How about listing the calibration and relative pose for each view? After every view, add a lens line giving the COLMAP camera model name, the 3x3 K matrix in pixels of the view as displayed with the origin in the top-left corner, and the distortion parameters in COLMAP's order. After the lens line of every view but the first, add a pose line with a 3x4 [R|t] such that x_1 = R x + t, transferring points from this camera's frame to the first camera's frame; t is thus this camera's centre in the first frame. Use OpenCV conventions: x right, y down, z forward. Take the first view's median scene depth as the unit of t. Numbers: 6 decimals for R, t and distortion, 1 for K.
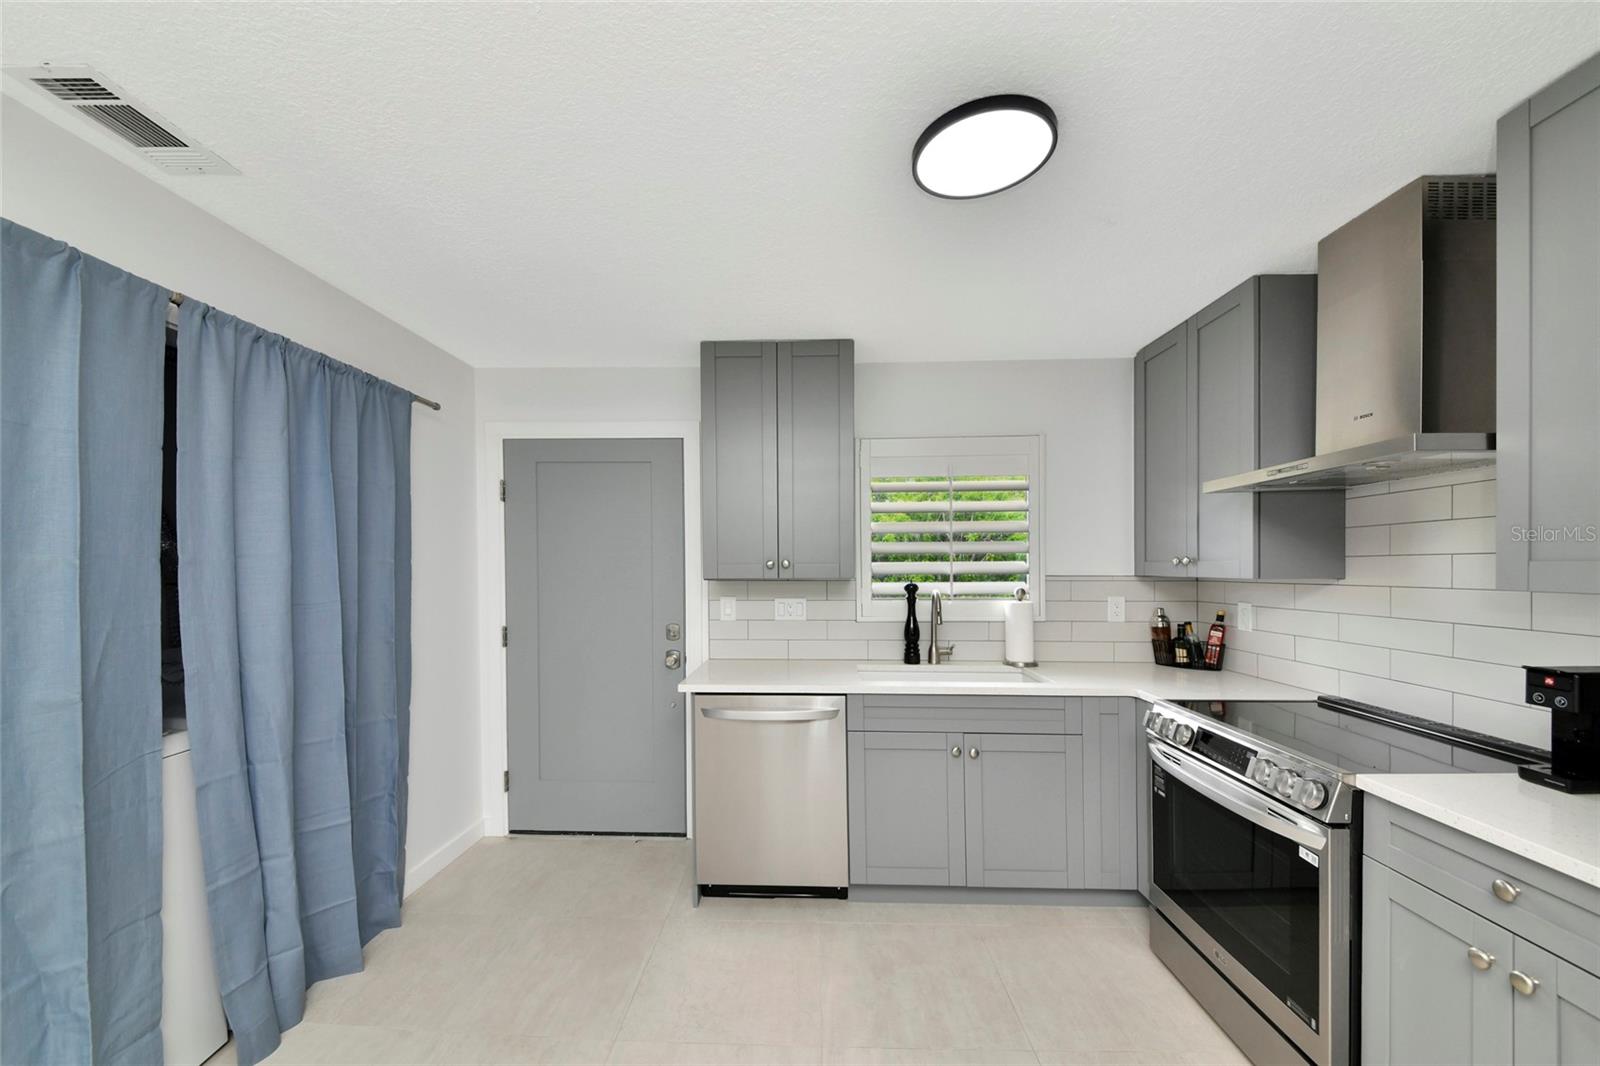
lens RADIAL K [[583.7, 0, 785.1], [0, 583.7, 567.5], [0, 0, 1]] dist [0.000356, -0.011167]
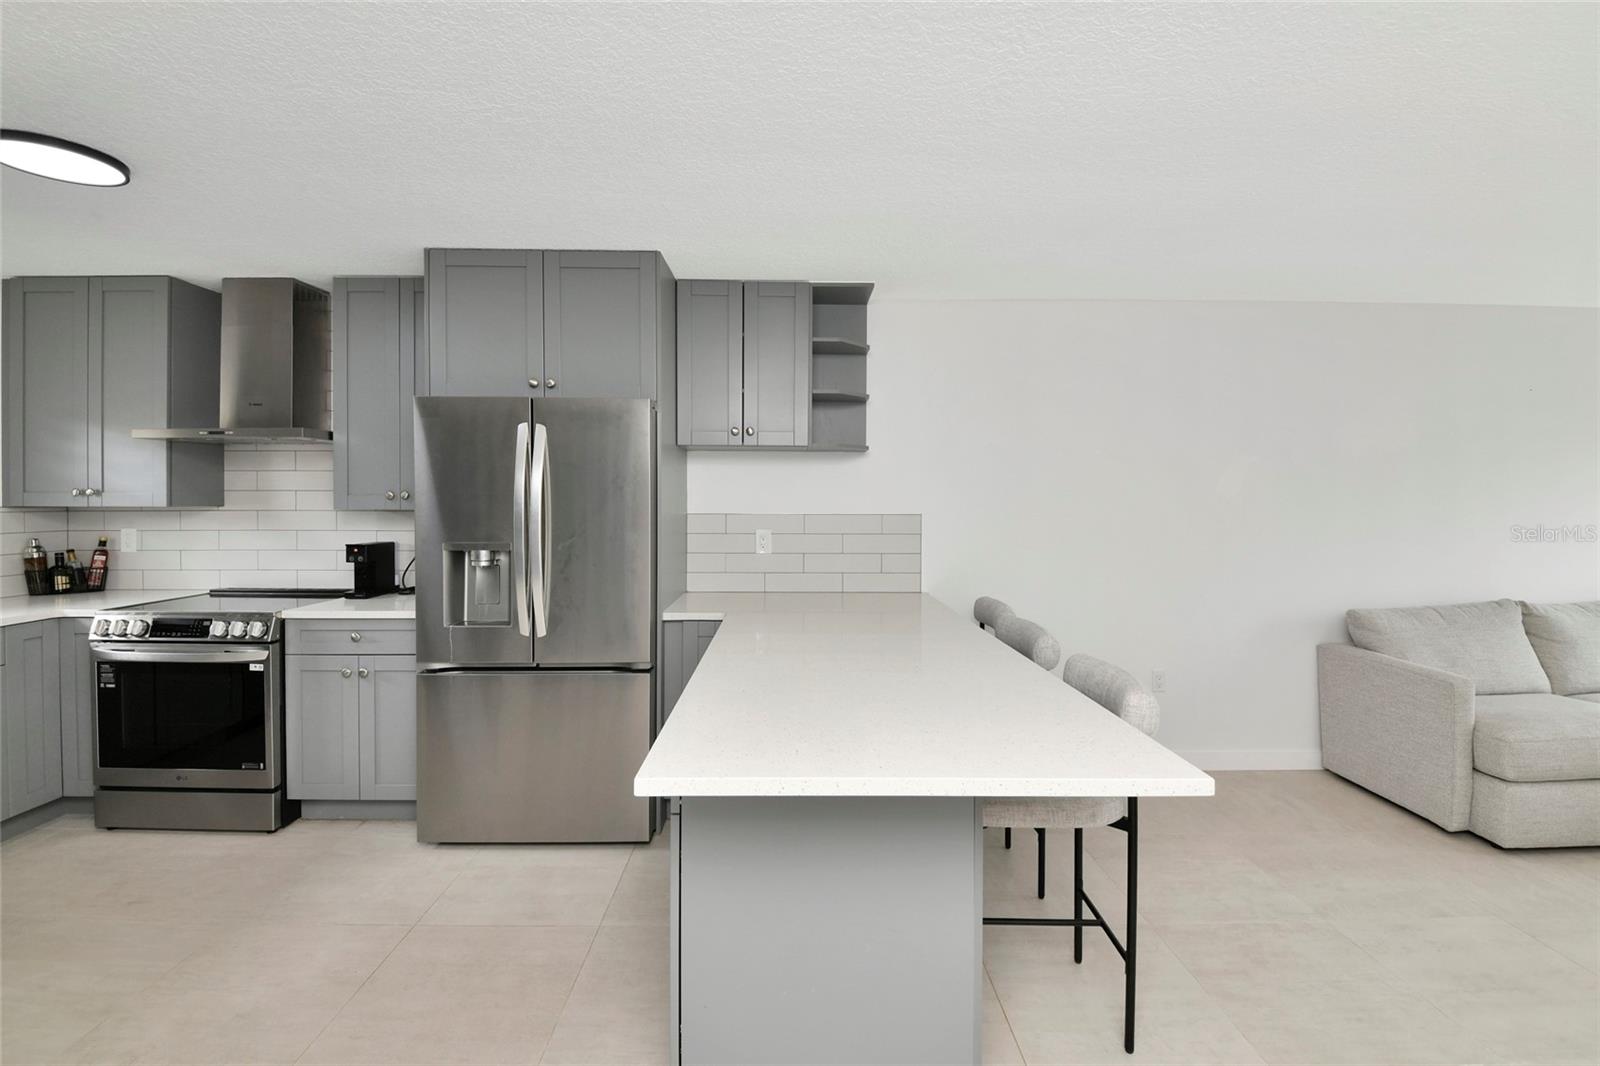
lens RADIAL K [[663.8, 0, 803.1], [0, 663.8, 503.3], [0, 0, 1]] dist [-0.009624, -0.009049]
pose [[-0.083052, -0.003054, 0.996541, -0.584419], [-0.000670, 0.999995, 0.003009, 0.005155], [-0.996545, -0.000418, -0.083053, -0.226817]]
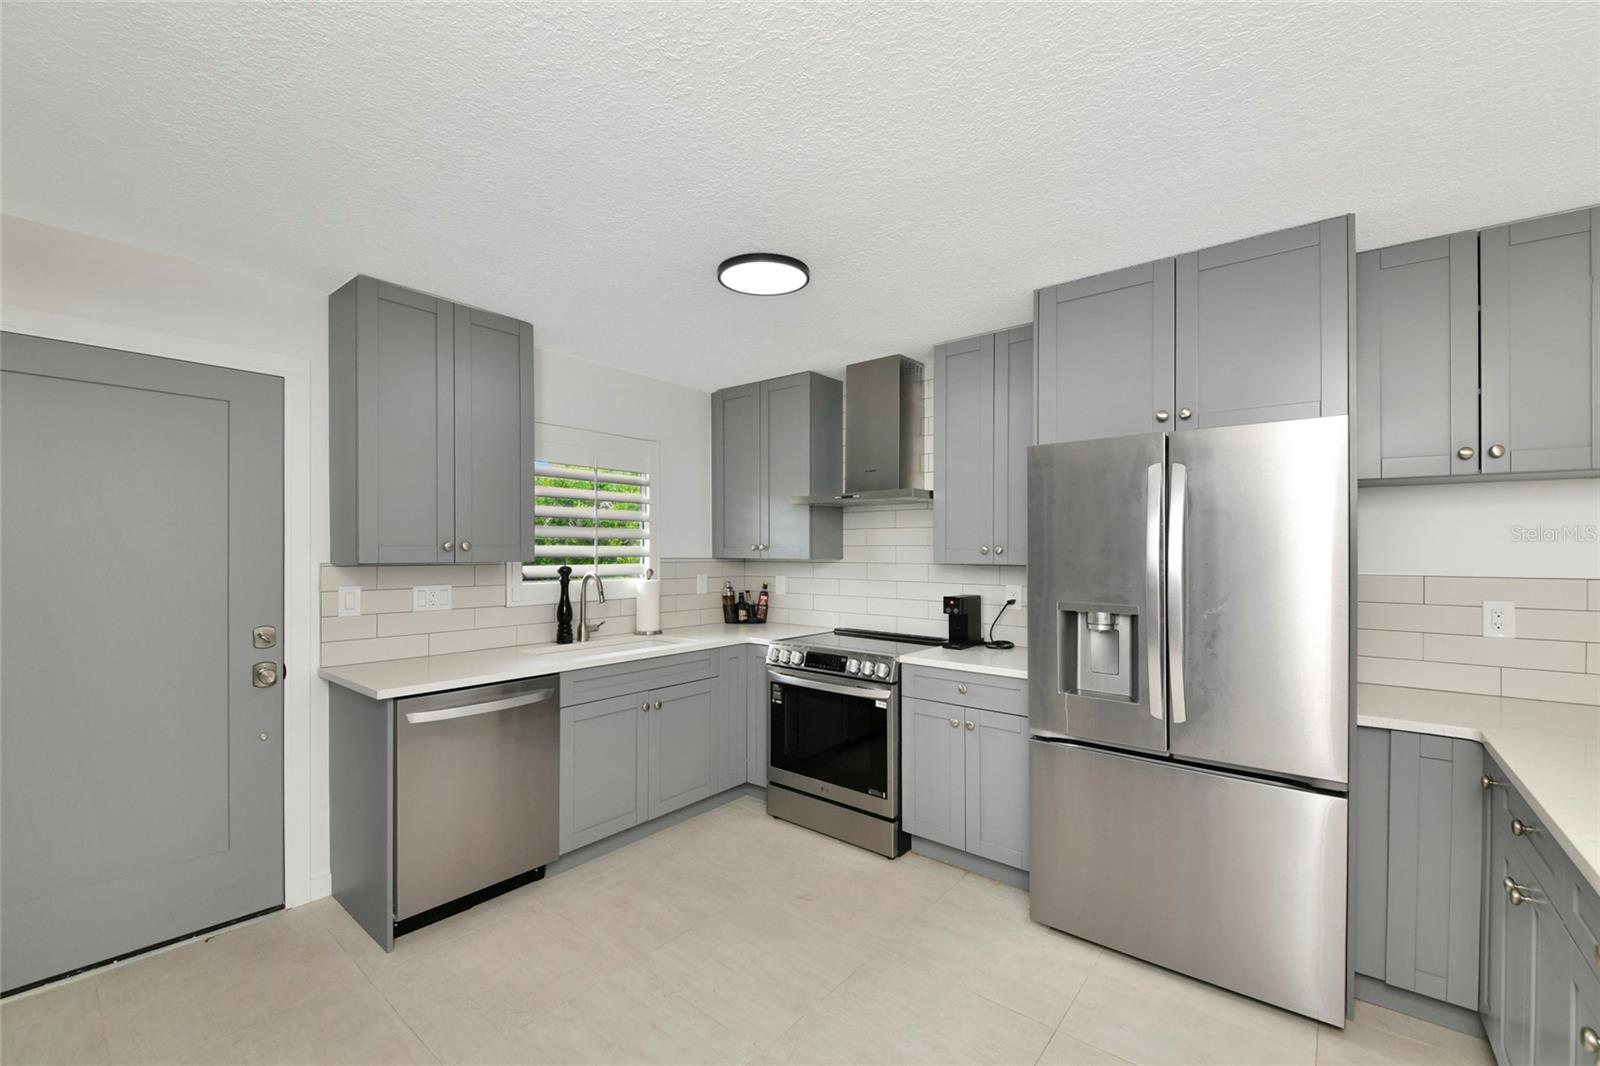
lens RADIAL K [[648.0, 0, 792.8], [0, 648.0, 544.1], [0, 0, 1]] dist [-0.004041, -0.000458]
pose [[0.599328, 0.012077, 0.800413, -0.495916], [-0.003380, 0.999915, -0.012556, 0.000714], [-0.800497, 0.004820, 0.599318, -0.025042]]
